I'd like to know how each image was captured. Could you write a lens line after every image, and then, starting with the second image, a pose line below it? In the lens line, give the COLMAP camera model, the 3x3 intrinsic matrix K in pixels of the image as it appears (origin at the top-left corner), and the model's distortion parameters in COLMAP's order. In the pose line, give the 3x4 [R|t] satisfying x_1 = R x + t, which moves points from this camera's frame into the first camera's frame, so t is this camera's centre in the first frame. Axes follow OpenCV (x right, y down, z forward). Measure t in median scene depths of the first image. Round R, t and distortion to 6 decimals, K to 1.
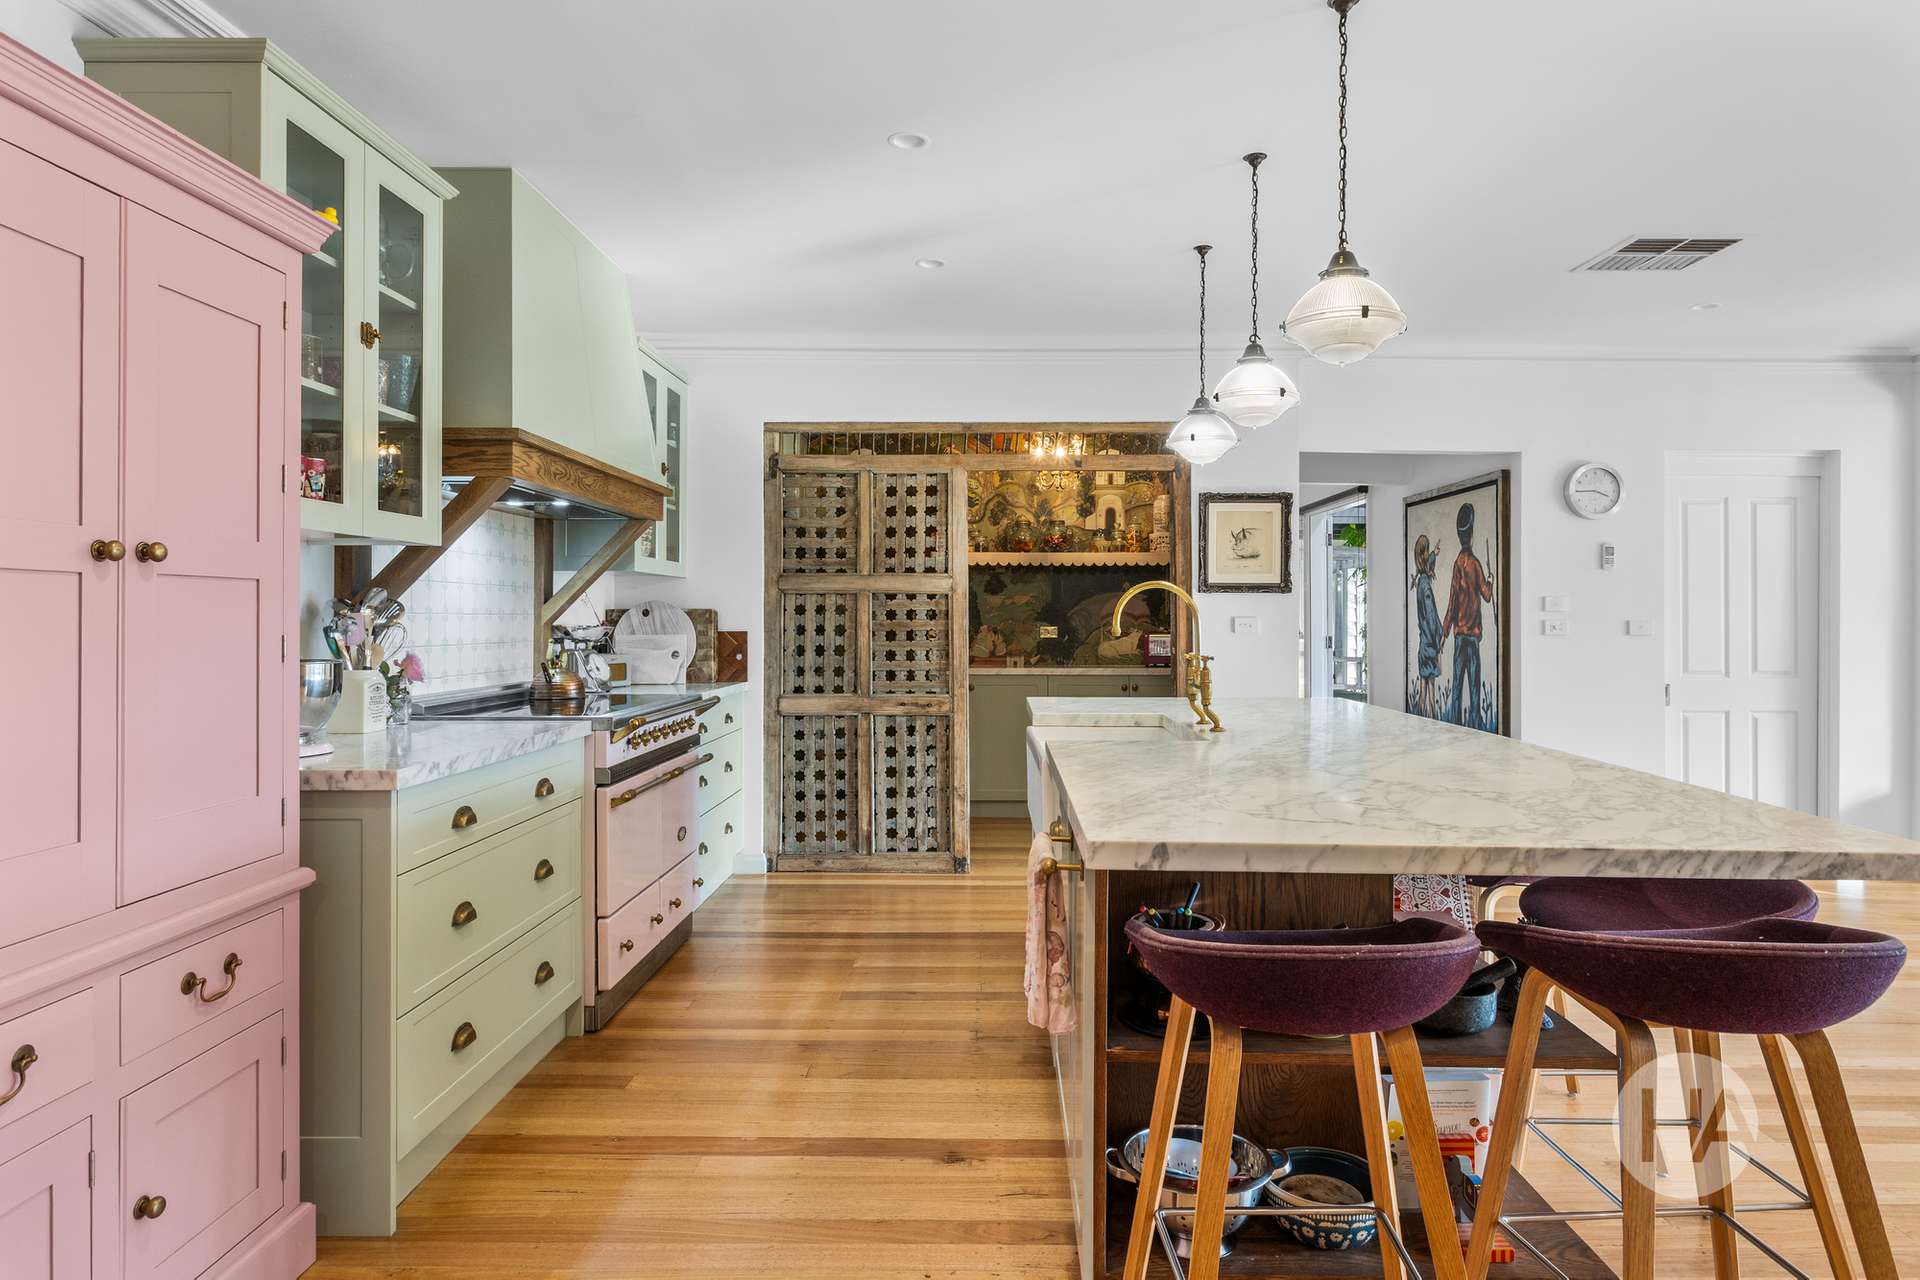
lens RADIAL K [[1102.7, 0, 965.2], [0, 1102.7, 619.1], [0, 0, 1]] dist [0.000925, 0.001437]
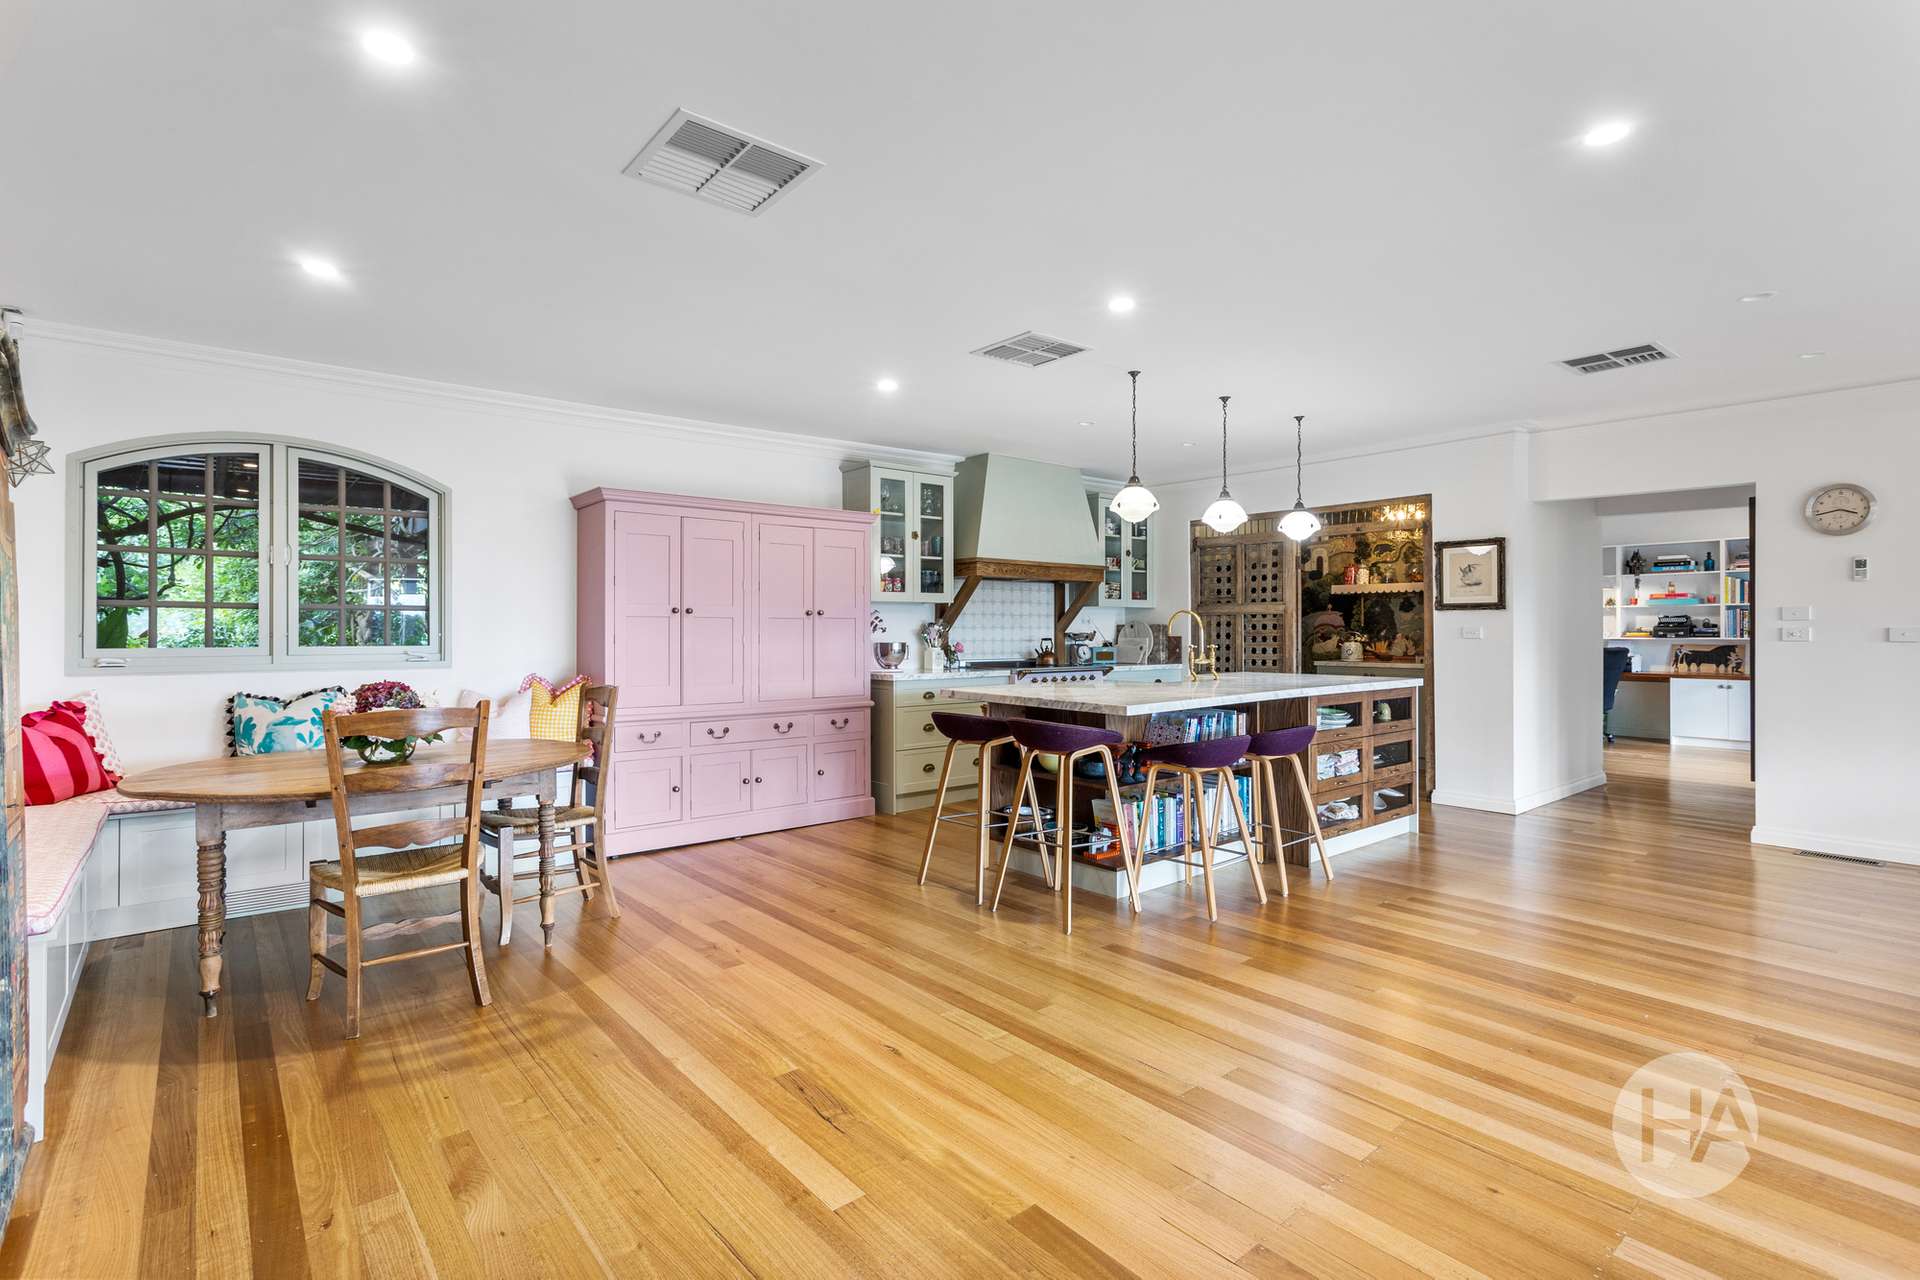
lens RADIAL K [[930.8, 0, 961.6], [0, 930.8, 638.0], [0, 0, 1]] dist [0.000371, 0.001517]
pose [[0.643160, 0.002791, -0.765727, 0.745591], [0.001467, 0.999987, 0.004878, 0.005589], [0.765731, -0.004260, 0.643147, -0.271556]]
